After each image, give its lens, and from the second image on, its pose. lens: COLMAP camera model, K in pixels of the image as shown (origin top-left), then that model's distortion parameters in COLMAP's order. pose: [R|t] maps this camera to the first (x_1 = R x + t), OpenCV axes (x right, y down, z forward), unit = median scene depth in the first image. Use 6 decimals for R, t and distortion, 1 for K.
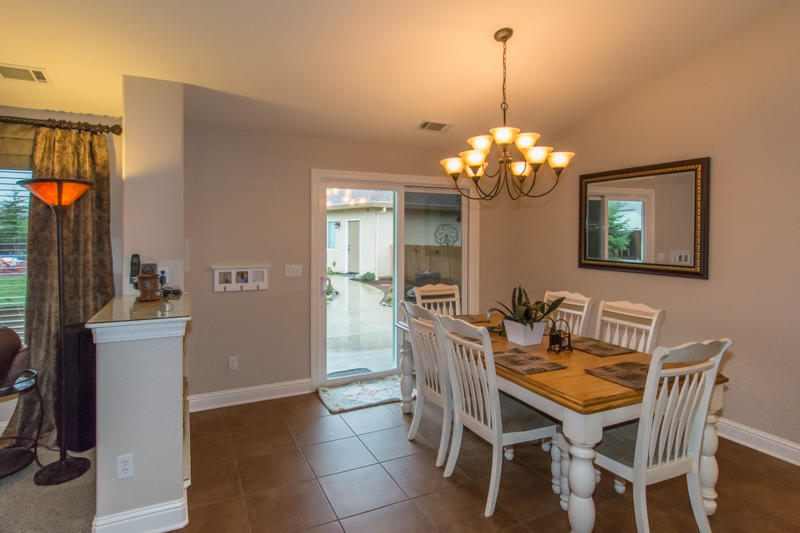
lens RADIAL K [[425.7, 0, 387.6], [0, 425.7, 245.0], [0, 0, 1]] dist [0.000339, -0.000101]
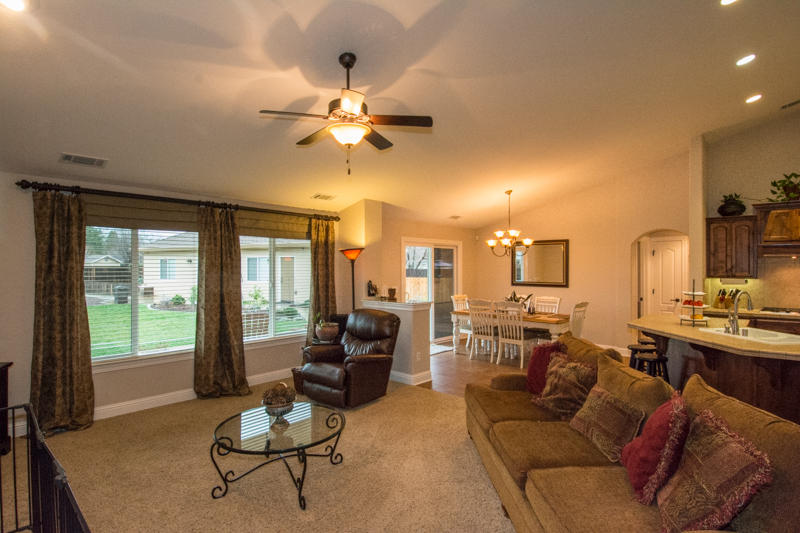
lens RADIAL K [[416.3, 0, 400.0], [0, 416.3, 266.5], [0, 0, 1]] dist [0.024470, -0.025648]
pose [[0.924050, -0.003324, 0.382258, -1.186790], [0.013190, 0.999644, -0.023190, 0.000083], [-0.382045, 0.026471, 0.923765, -0.964960]]
